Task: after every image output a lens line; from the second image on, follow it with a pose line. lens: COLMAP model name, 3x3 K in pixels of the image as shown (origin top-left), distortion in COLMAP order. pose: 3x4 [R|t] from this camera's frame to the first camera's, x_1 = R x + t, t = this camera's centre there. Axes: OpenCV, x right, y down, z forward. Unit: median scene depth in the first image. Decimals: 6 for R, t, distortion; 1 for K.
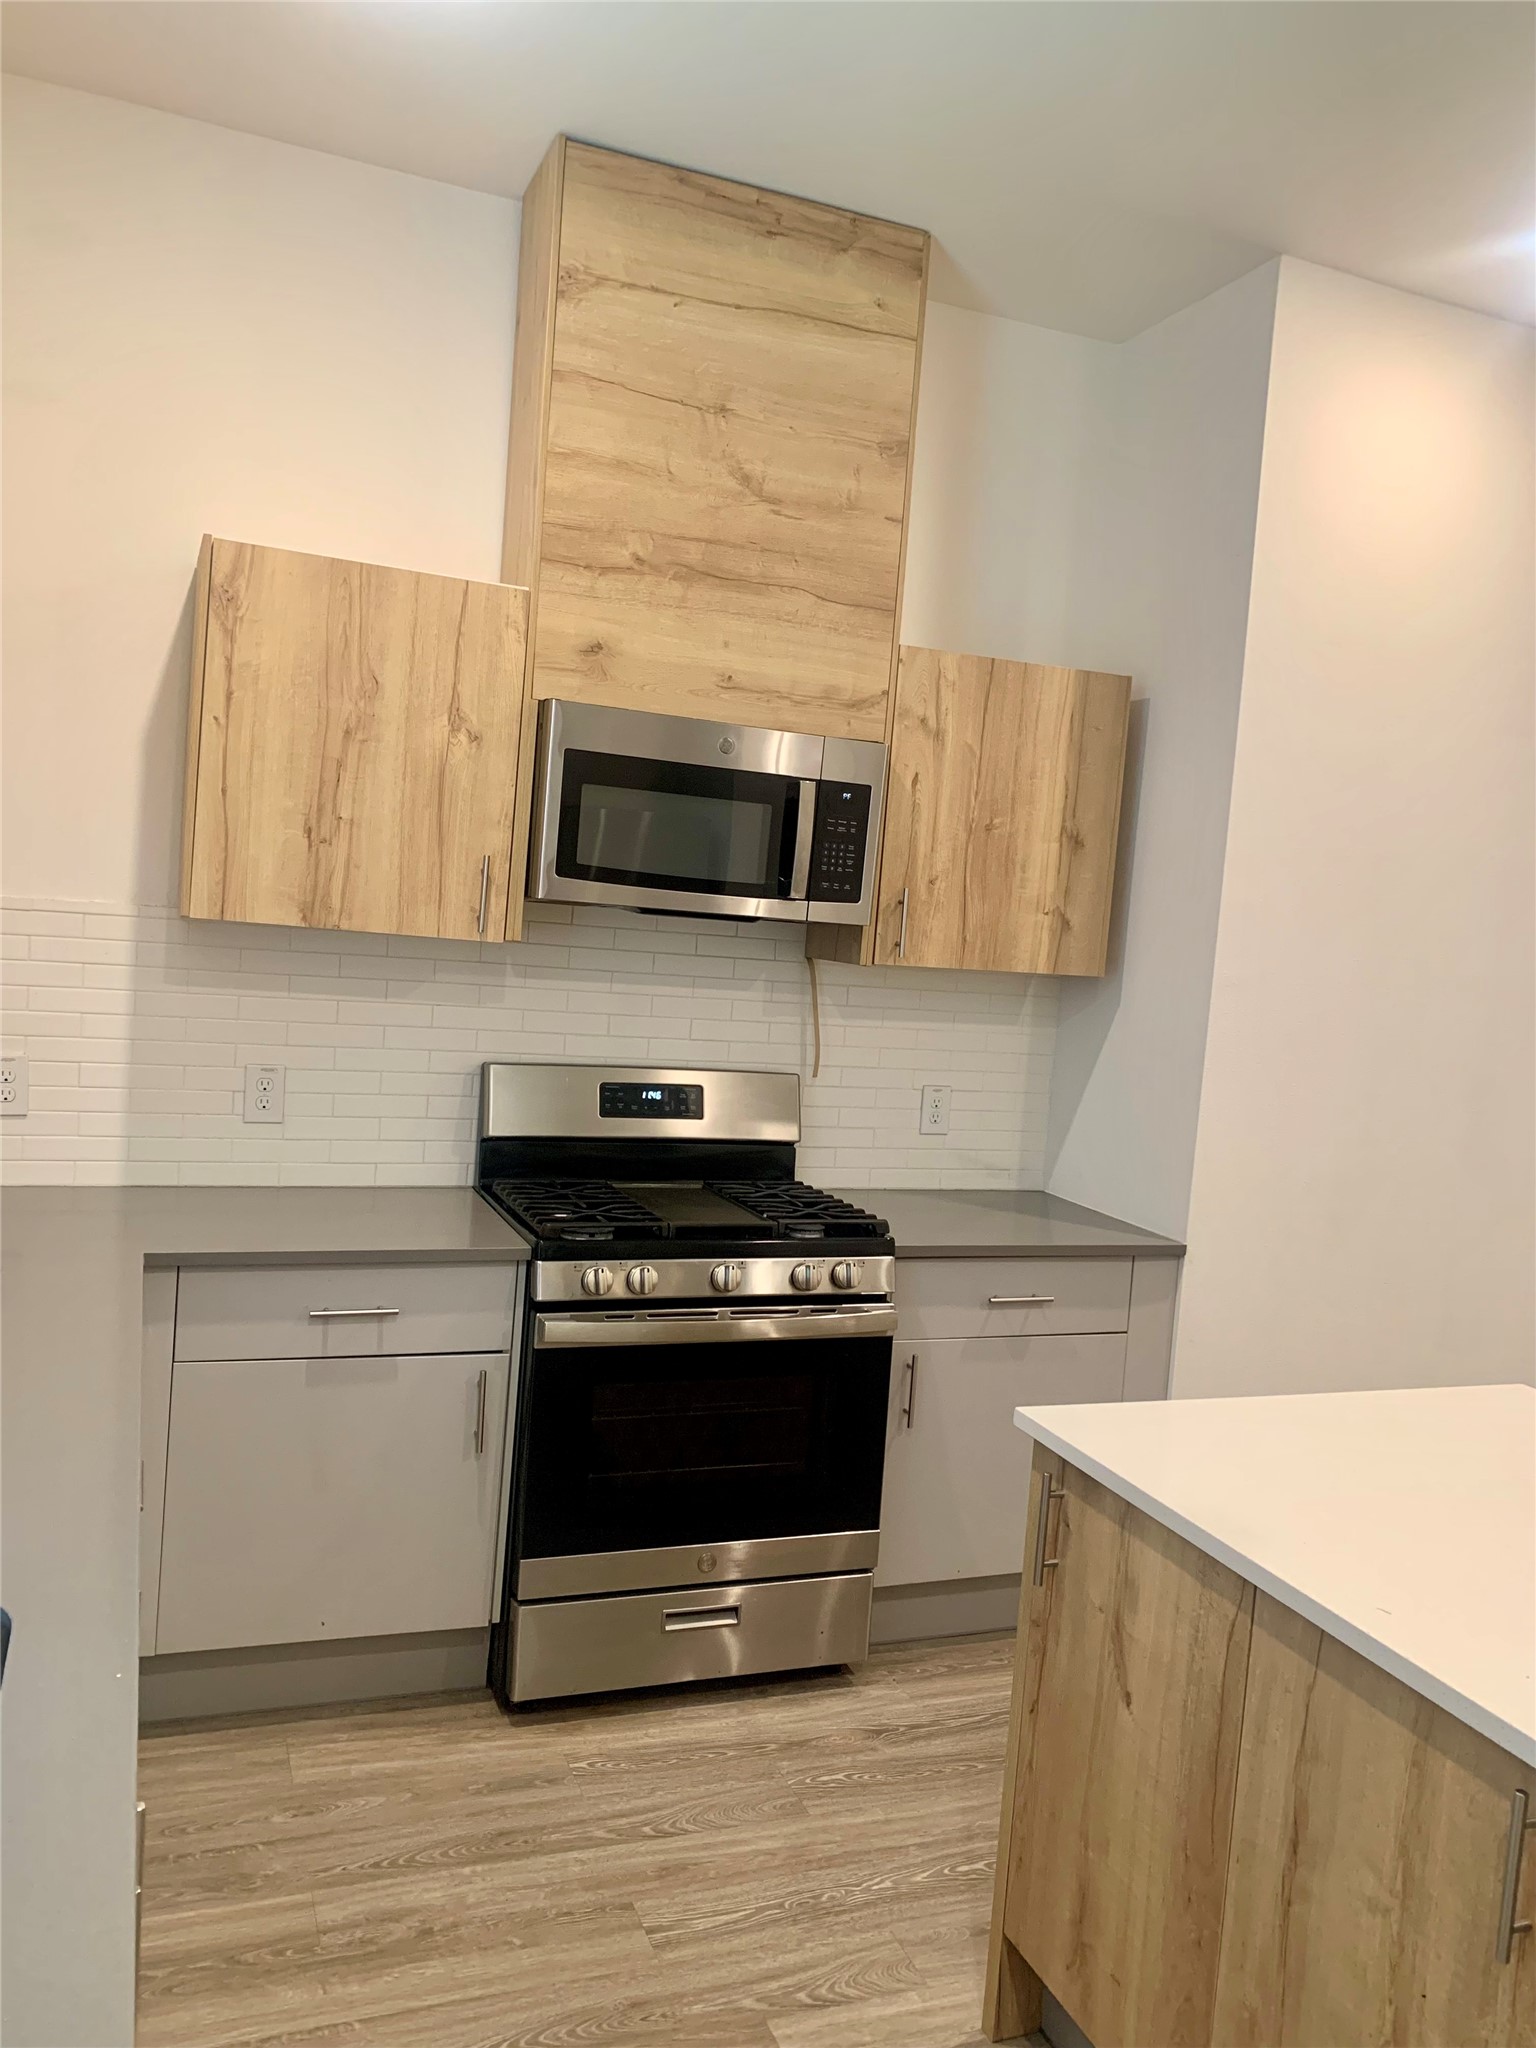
lens RADIAL K [[1573.3, 0, 768.0], [0, 1573.3, 1024.0], [0, 0, 1]] dist [0.002617, -0.007205]
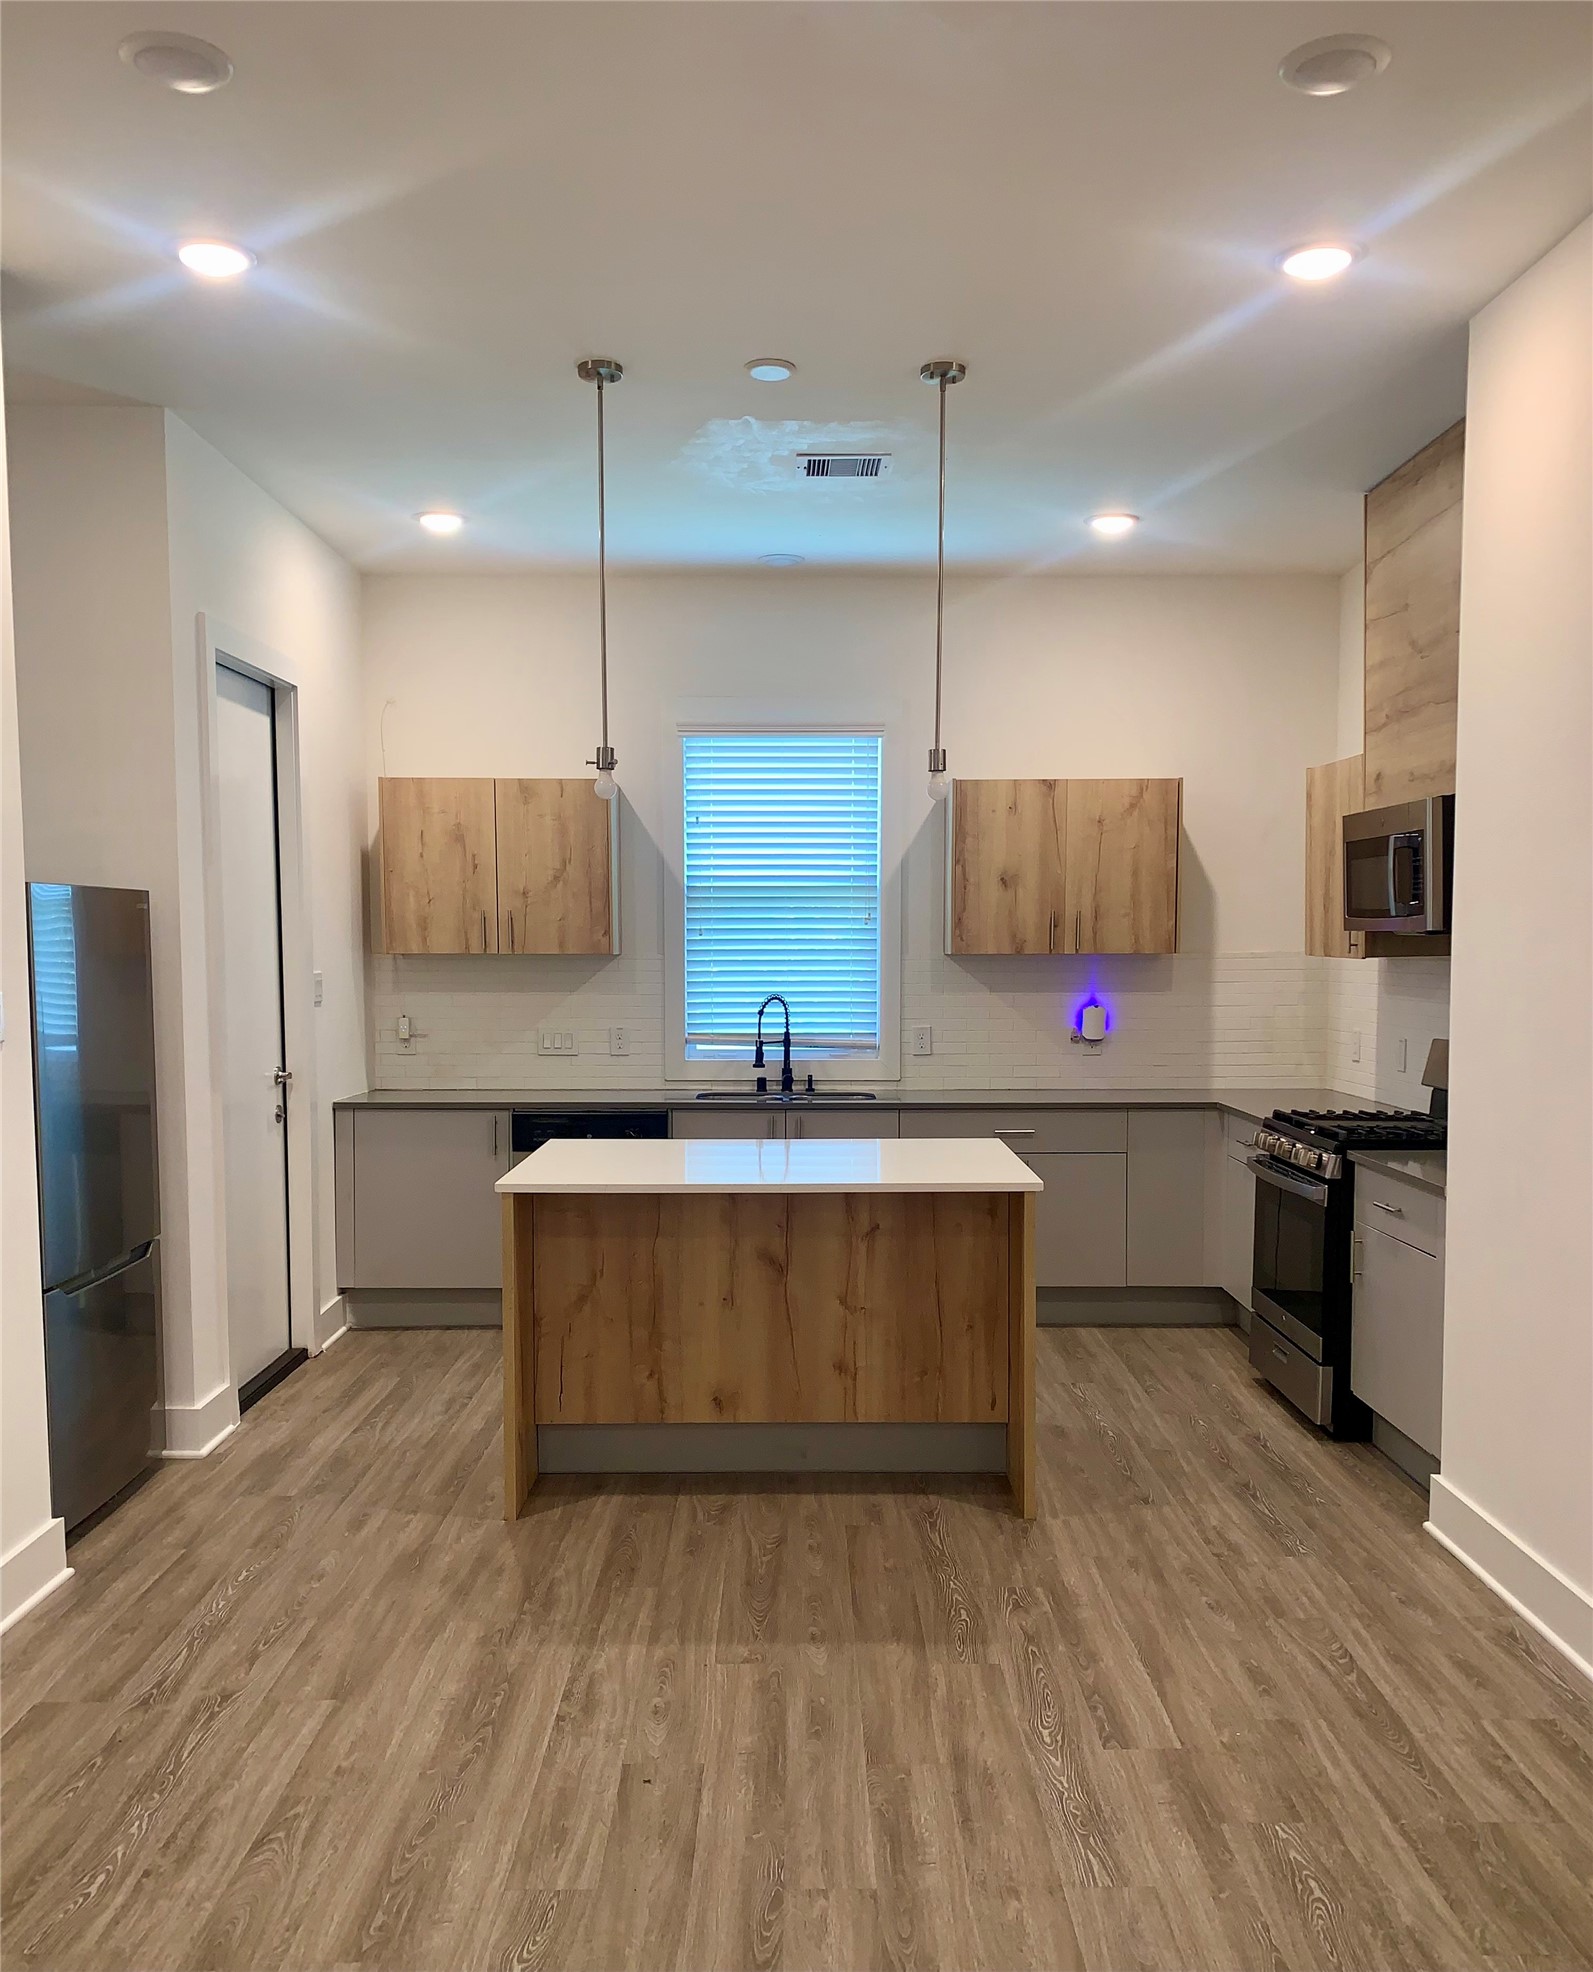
lens RADIAL K [[1620.9, 0, 791.4], [0, 1620.9, 1062.2], [0, 0, 1]] dist [0.087837, -0.130143]
pose [[-0.369048, -0.005866, -0.929392, 1.918460], [-0.088223, 0.995686, 0.028748, 0.070648], [0.925214, 0.092603, -0.367974, 1.225720]]
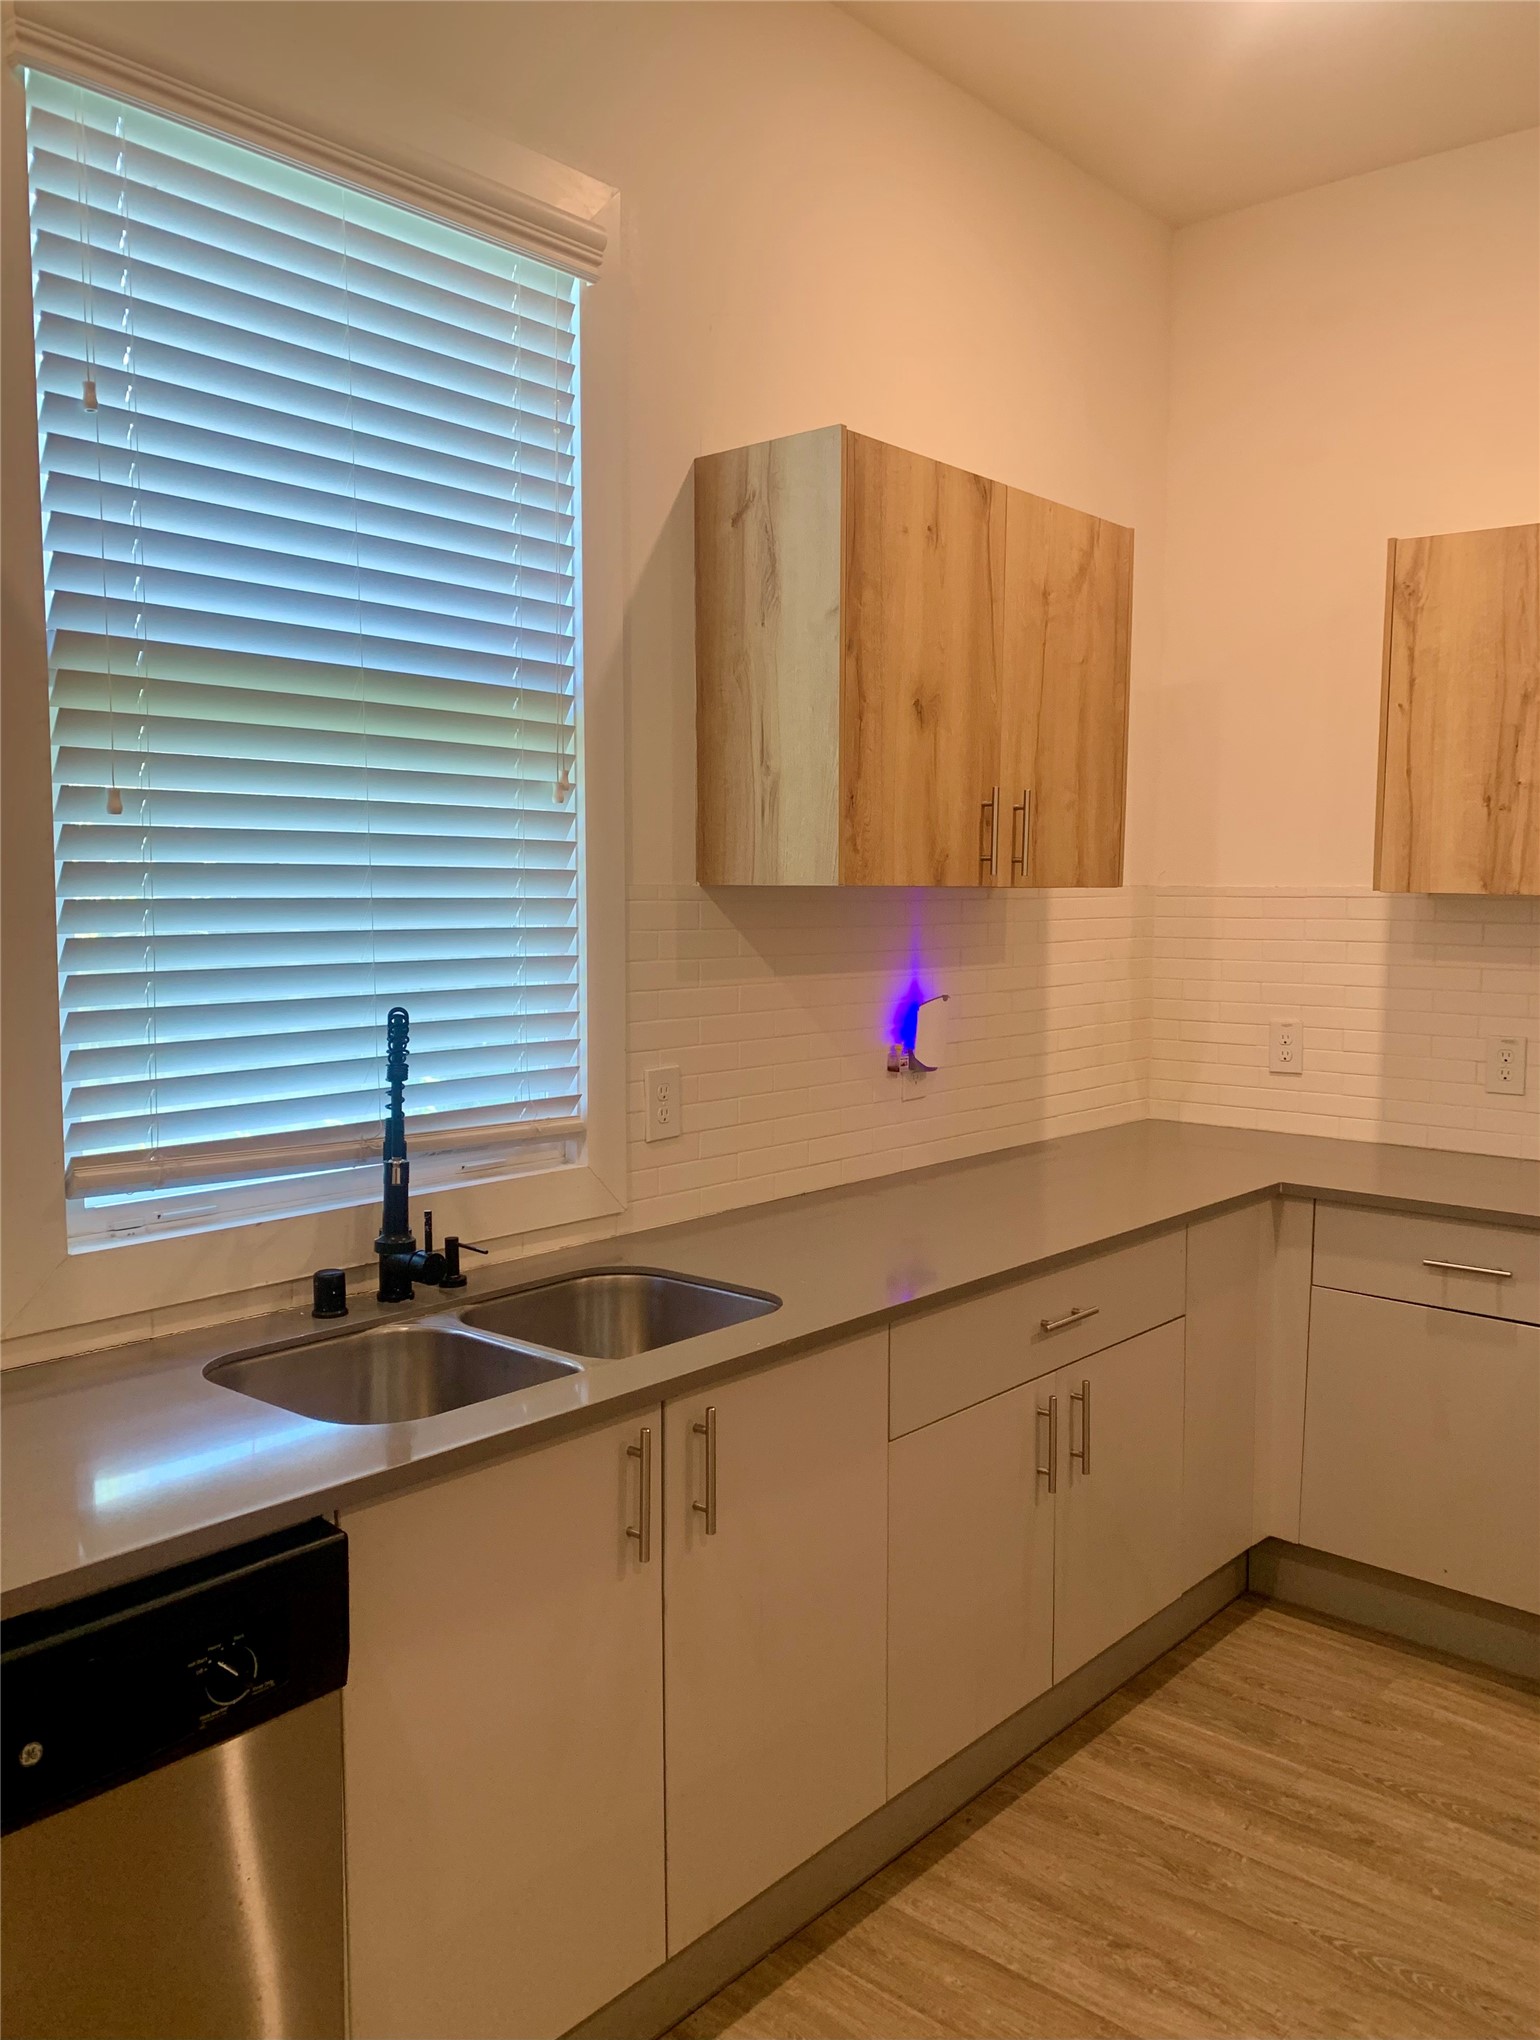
lens RADIAL K [[1585.4, 0, 773.4], [0, 1585.4, 1038.8], [0, 0, 1]] dist [0.036609, -0.044350]
pose [[0.457114, 0.015255, -0.889277, 0.443490], [-0.033834, 0.999427, -0.000247, 0.050889], [0.888764, 0.030200, 0.457368, 0.127690]]
